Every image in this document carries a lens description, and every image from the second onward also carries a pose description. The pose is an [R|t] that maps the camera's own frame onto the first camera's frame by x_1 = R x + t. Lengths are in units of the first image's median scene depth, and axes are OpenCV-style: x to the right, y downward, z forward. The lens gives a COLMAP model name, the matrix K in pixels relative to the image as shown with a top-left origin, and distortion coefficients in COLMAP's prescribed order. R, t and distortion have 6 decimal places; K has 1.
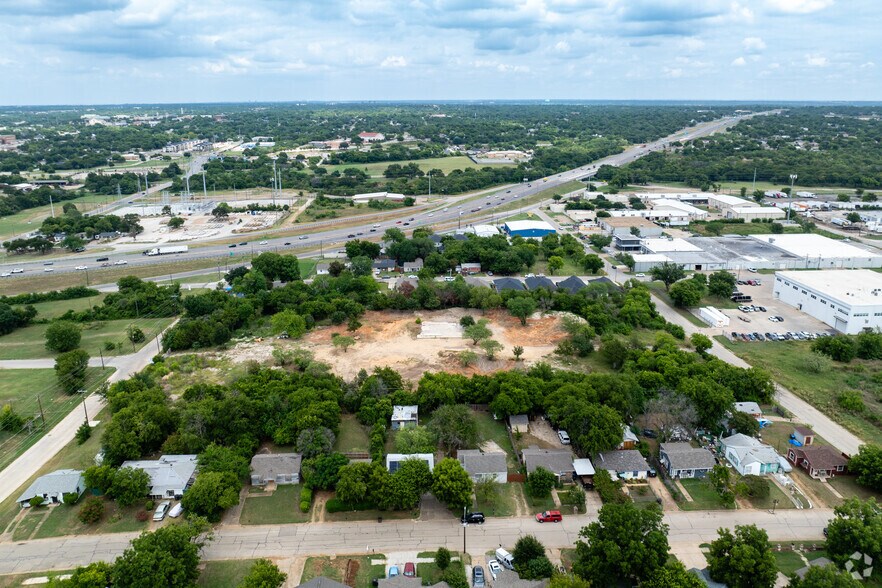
lens RADIAL K [[618.3, 0, 442.4], [0, 618.3, 253.0], [0, 0, 1]] dist [-0.043509, 0.008265]
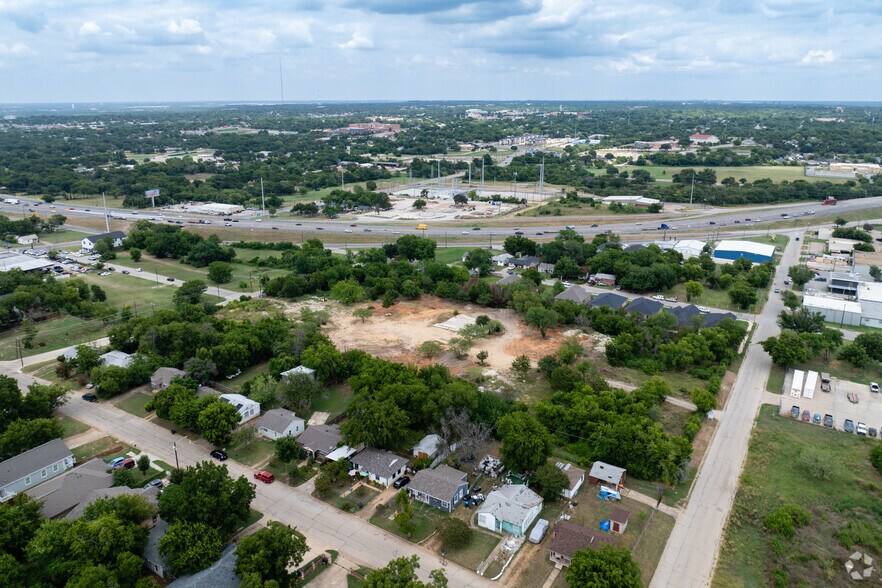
lens RADIAL K [[618.3, 0, 445.2], [0, 618.3, 259.1], [0, 0, 1]] dist [-0.043509, 0.008265]
pose [[0.824066, 0.144400, -0.547780, 0.119663], [-0.137837, 0.989017, 0.053356, -0.007433], [0.549469, 0.031535, 0.834919, 0.029174]]
